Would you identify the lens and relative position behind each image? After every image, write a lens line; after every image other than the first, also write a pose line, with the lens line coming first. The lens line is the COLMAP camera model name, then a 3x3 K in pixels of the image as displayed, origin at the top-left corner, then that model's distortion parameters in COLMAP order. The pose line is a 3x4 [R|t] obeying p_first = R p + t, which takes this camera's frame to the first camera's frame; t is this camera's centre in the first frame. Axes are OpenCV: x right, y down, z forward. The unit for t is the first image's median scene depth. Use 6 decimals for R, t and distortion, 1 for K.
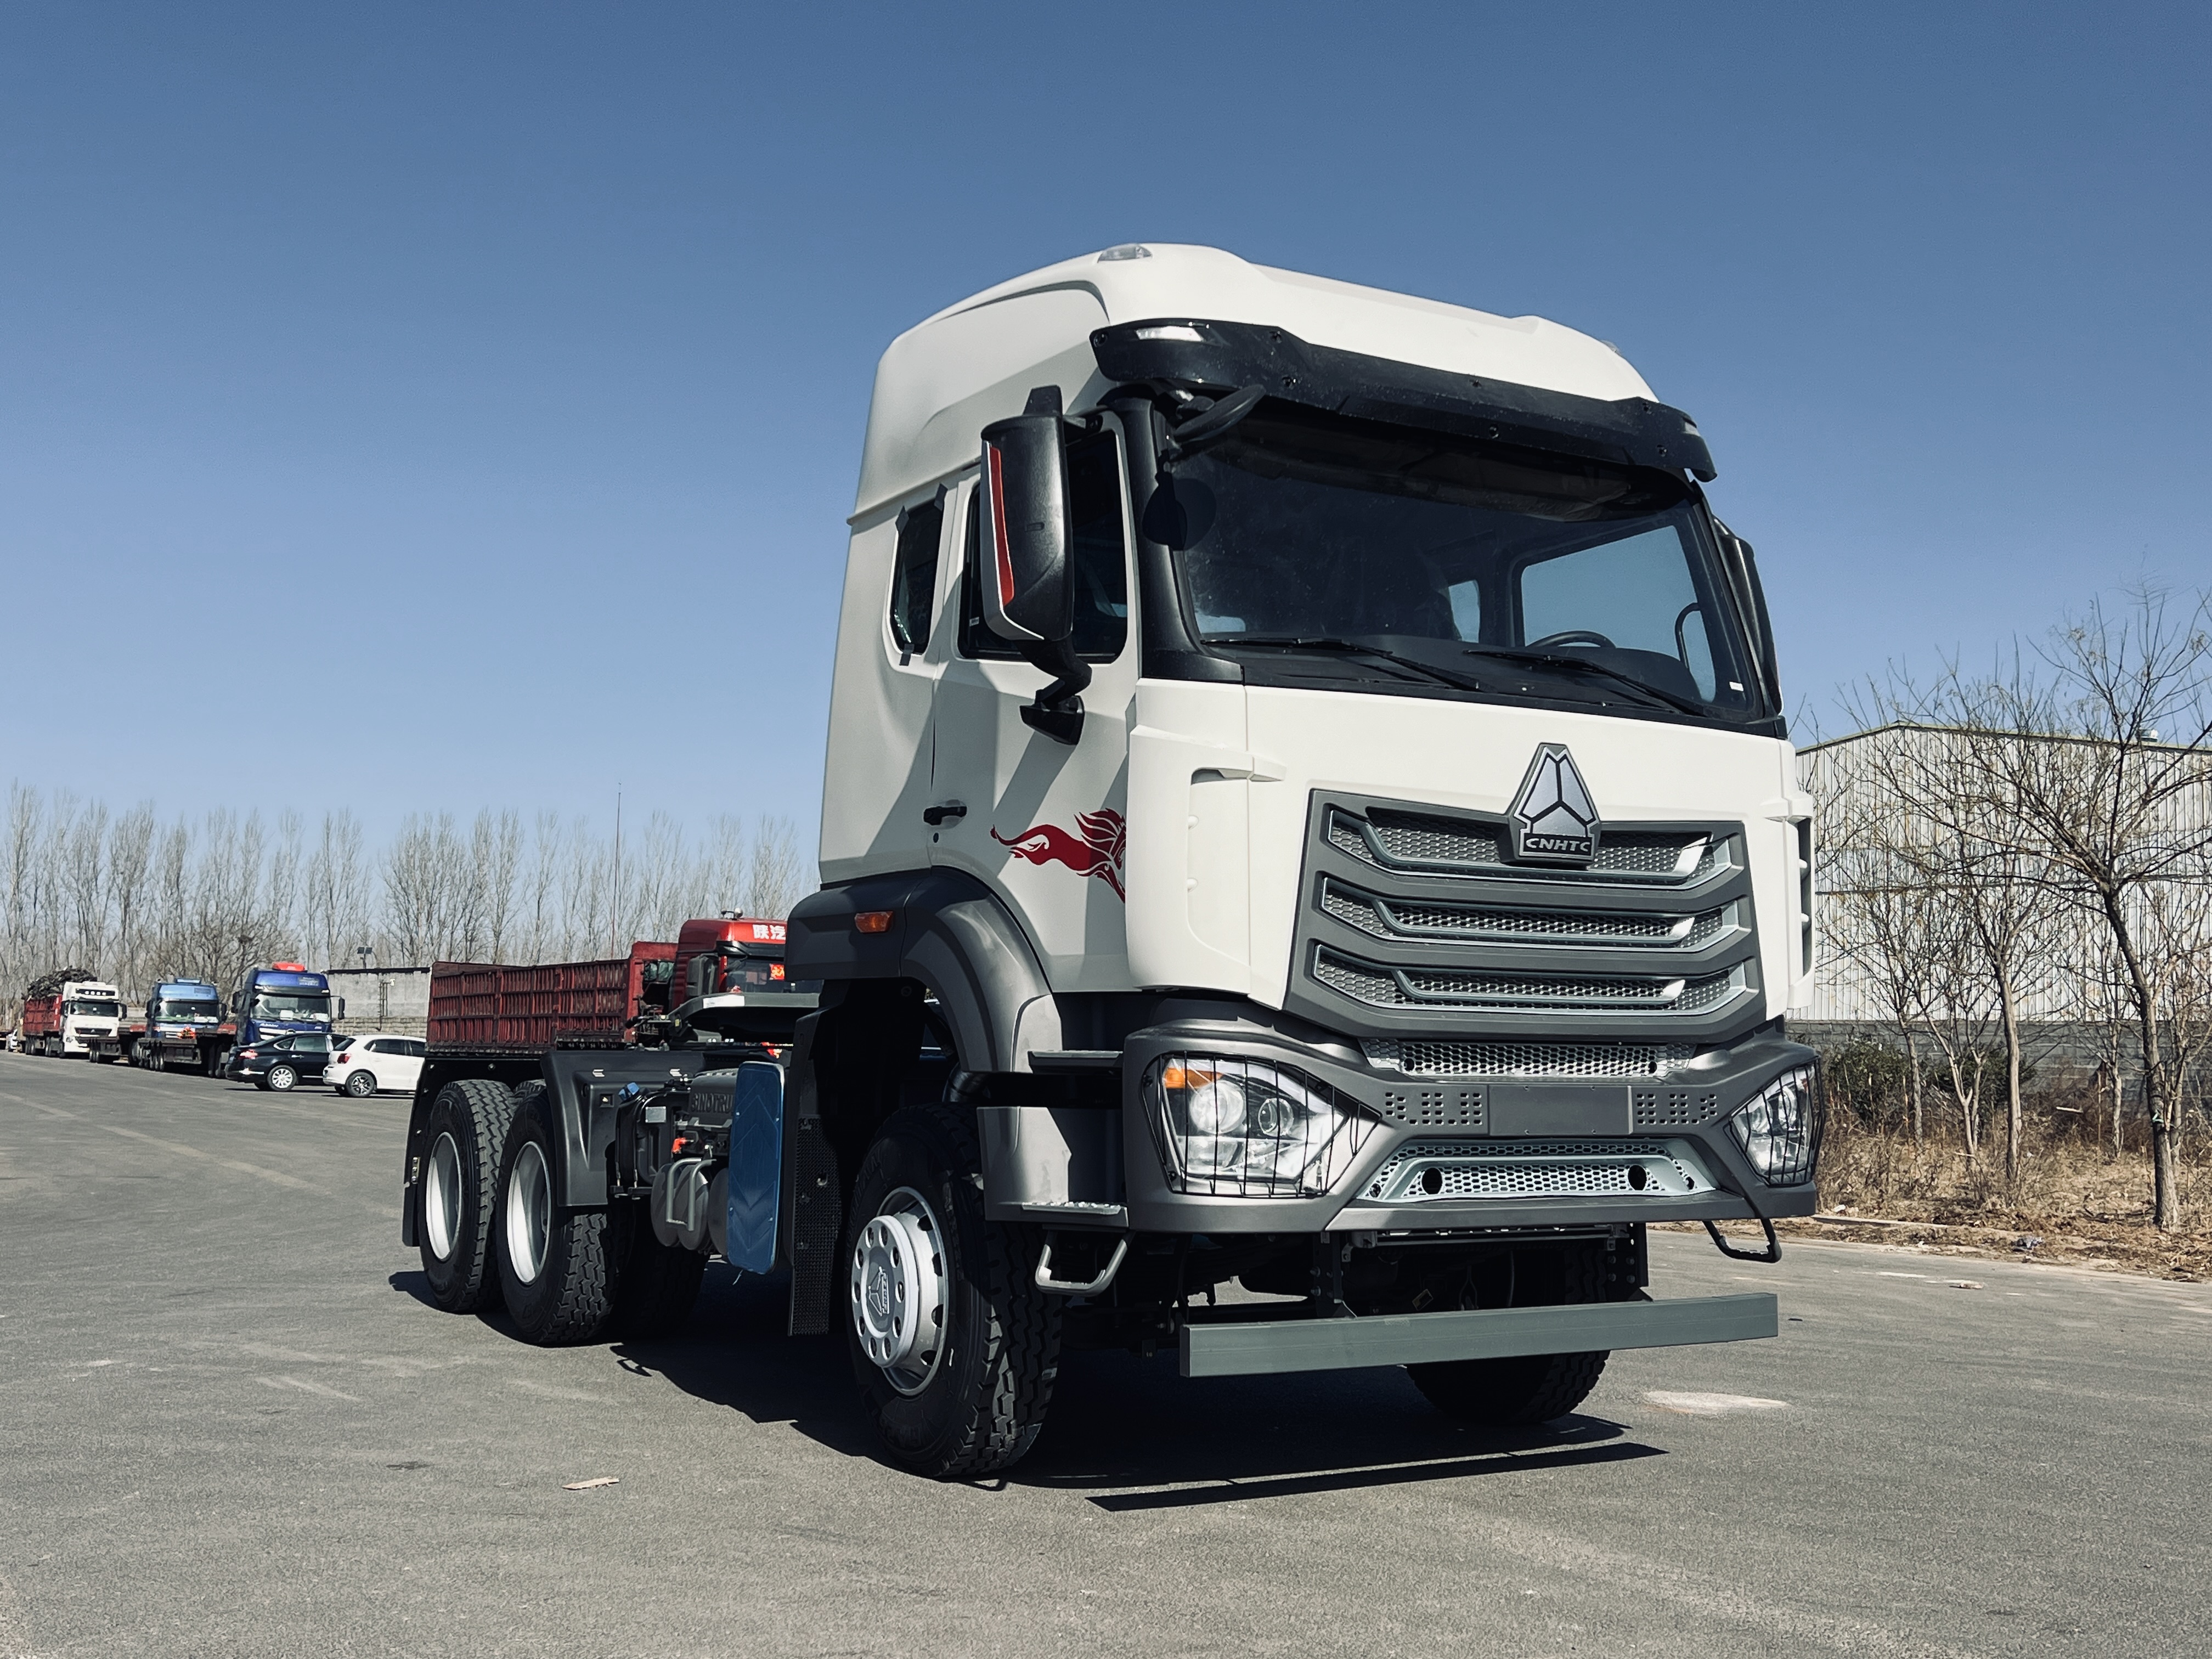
lens RADIAL K [[2306.0, 0, 1102.6], [0, 2306.0, 827.3], [0, 0, 1]] dist [0.099953, 0.000000]
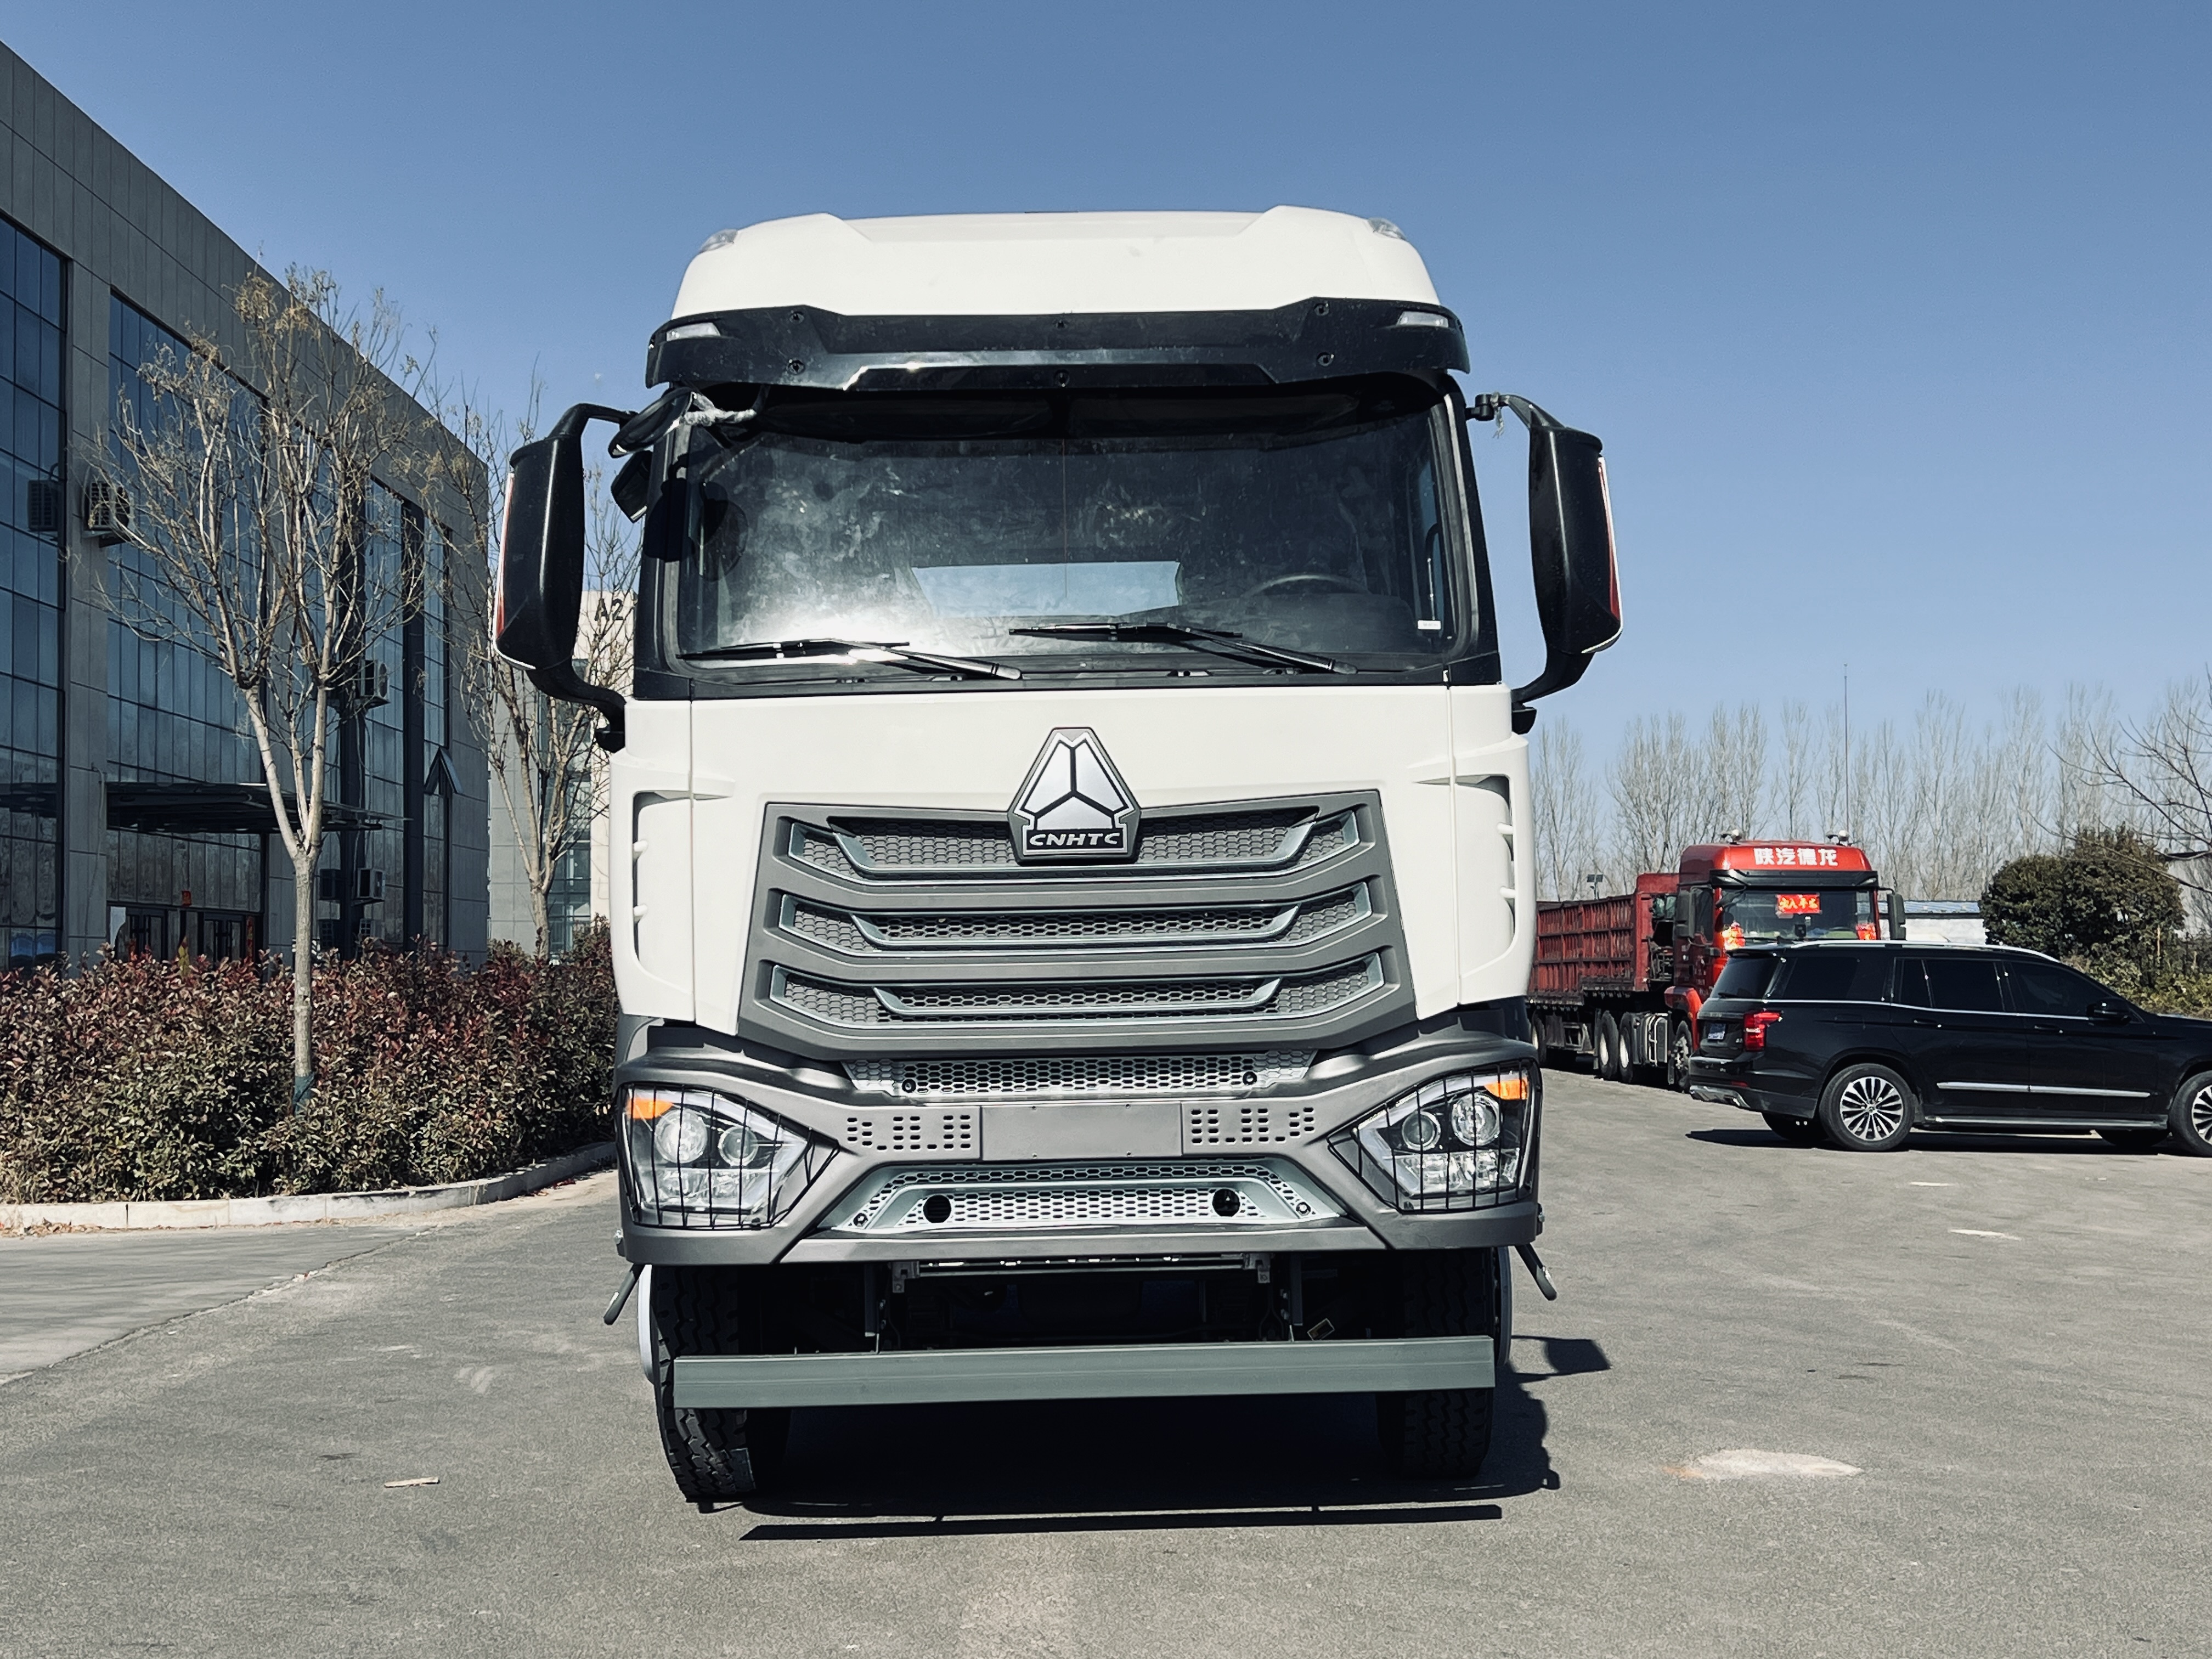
lens RADIAL K [[2756.1, 0, 1107.2], [0, 2756.1, 834.5], [0, 0, 1]] dist [0.115162, 0.000000]
pose [[0.875977, -0.056998, -0.478973, 0.713291], [0.076930, 0.996792, 0.022077, -0.017003], [0.476178, -0.056187, 0.877552, 0.058373]]
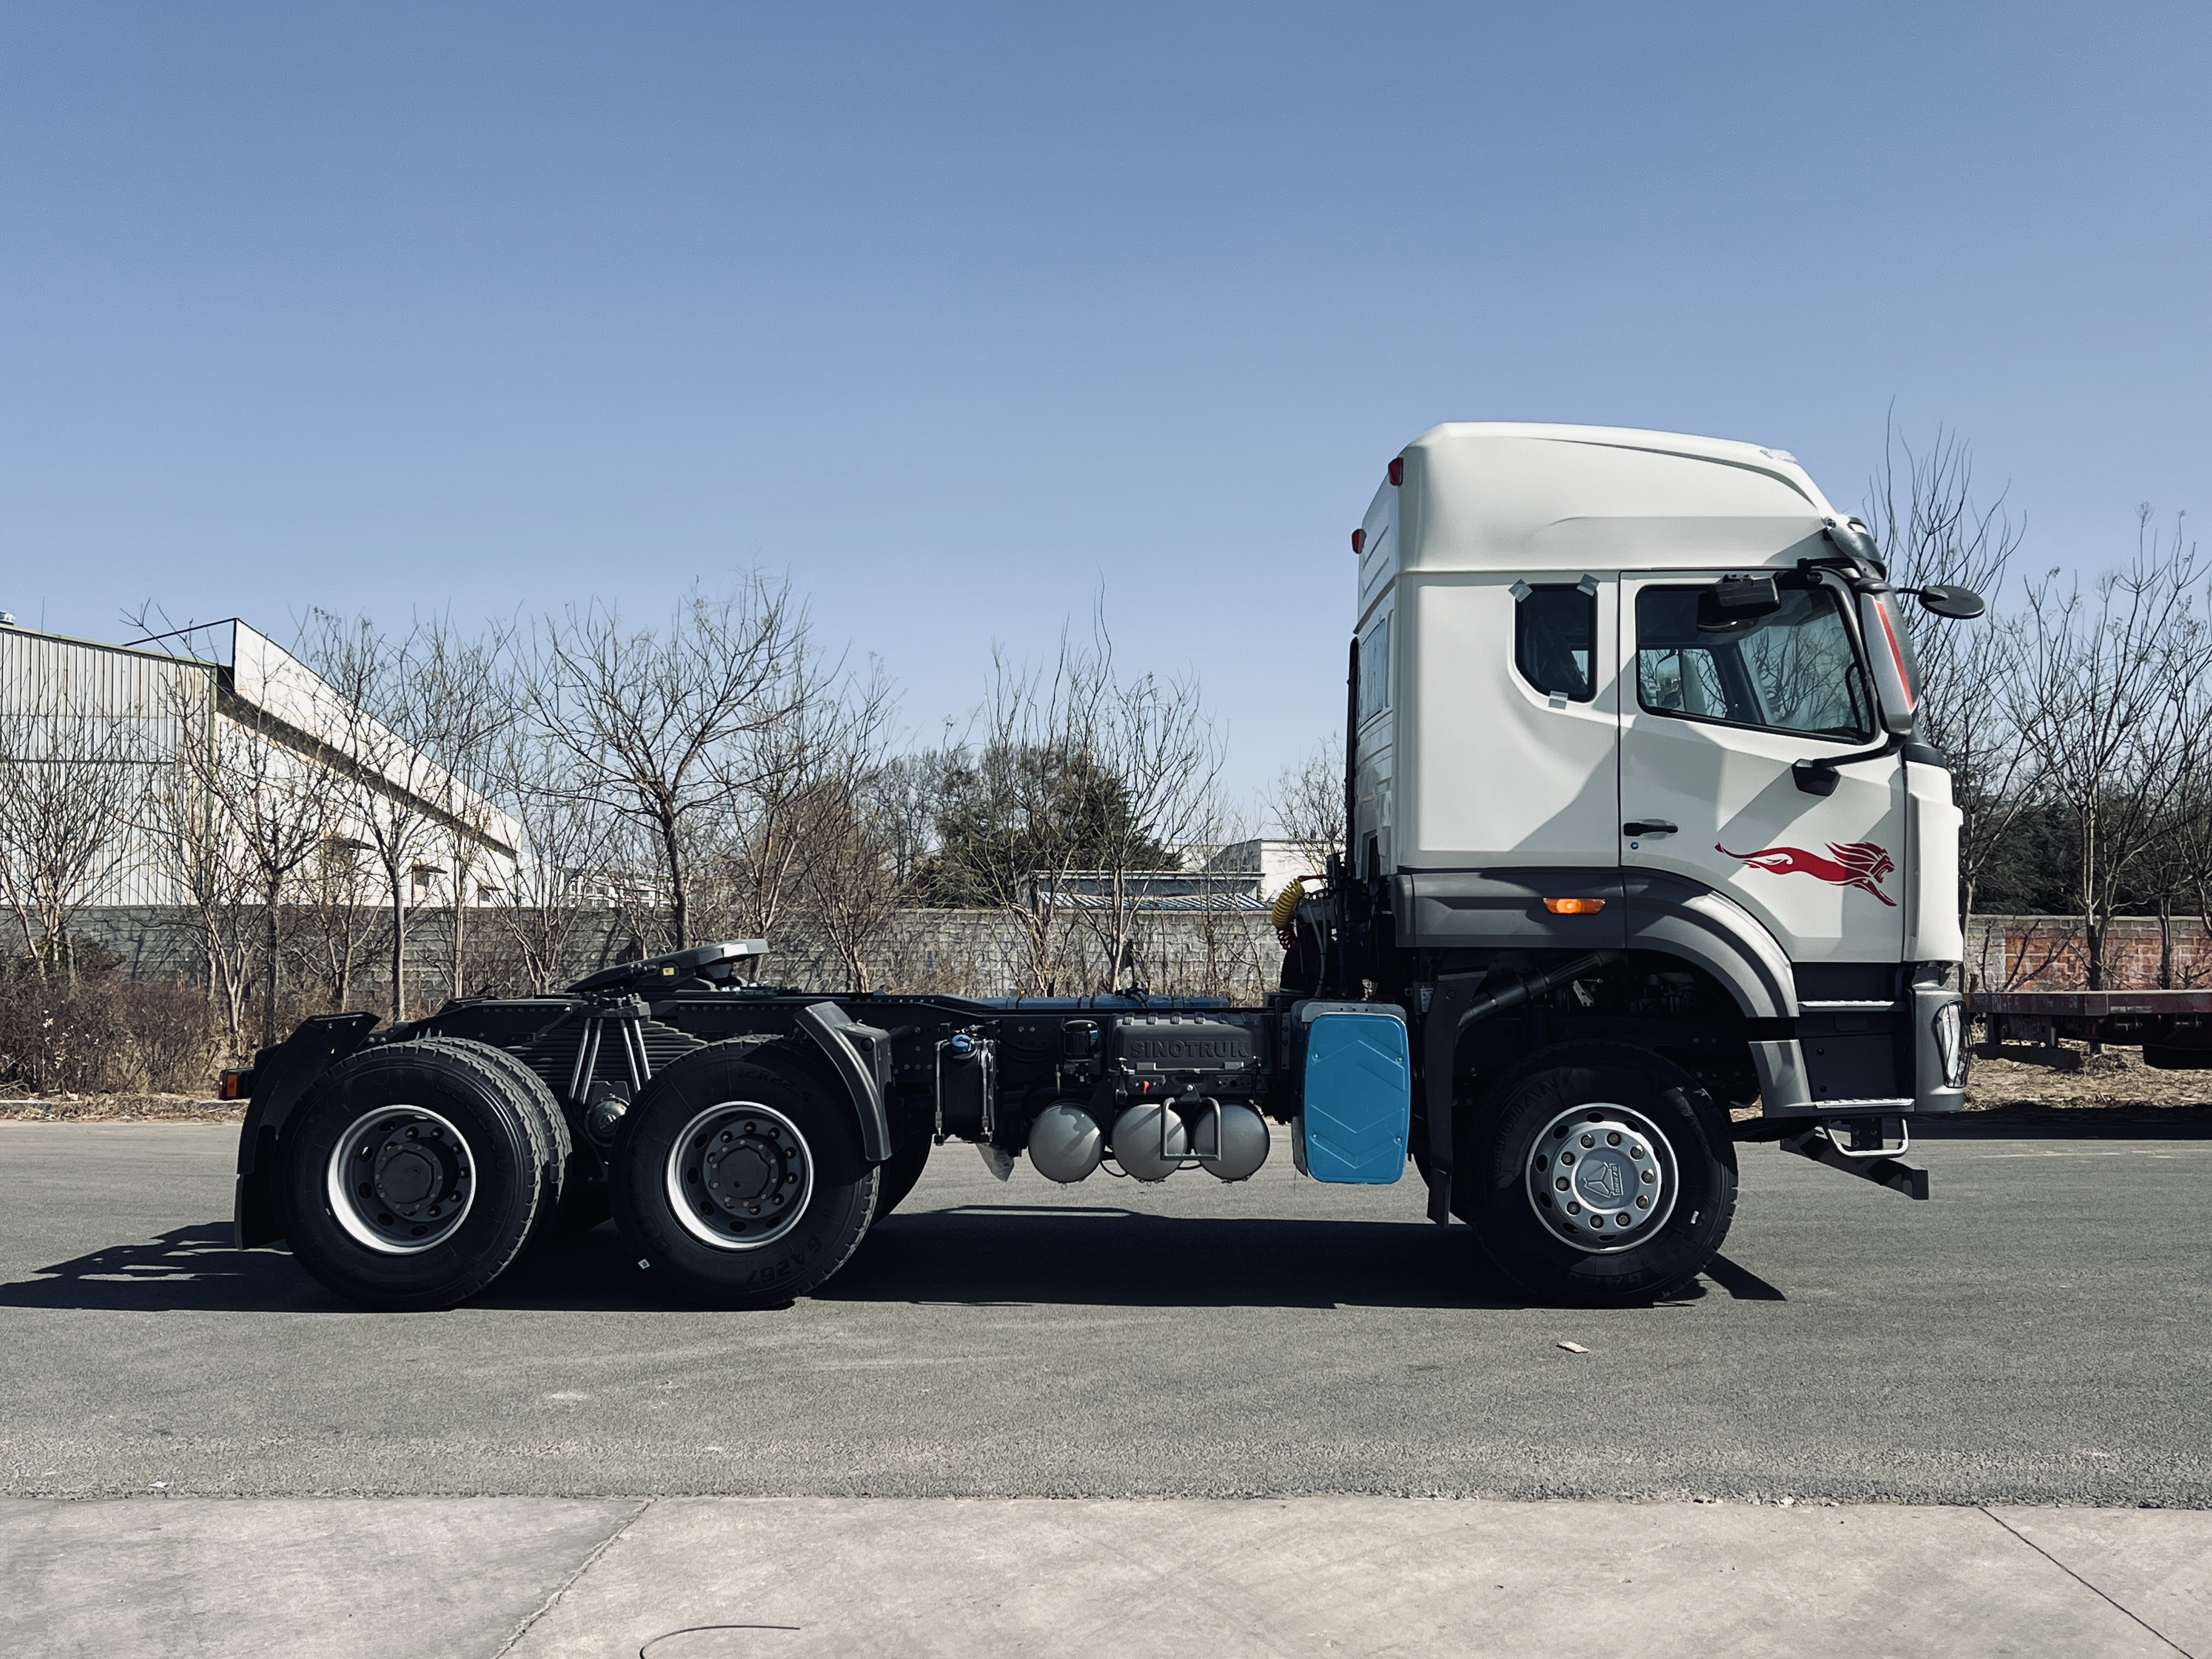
lens RADIAL K [[2306.0, 0, 1104.6], [0, 2306.0, 820.4], [0, 0, 1]] dist [0.099953, 0.000000]
pose [[0.525243, 0.025723, 0.850563, -1.541917], [-0.072105, 0.997294, 0.014366, -0.008298], [-0.847892, -0.068876, 0.525676, 0.606605]]
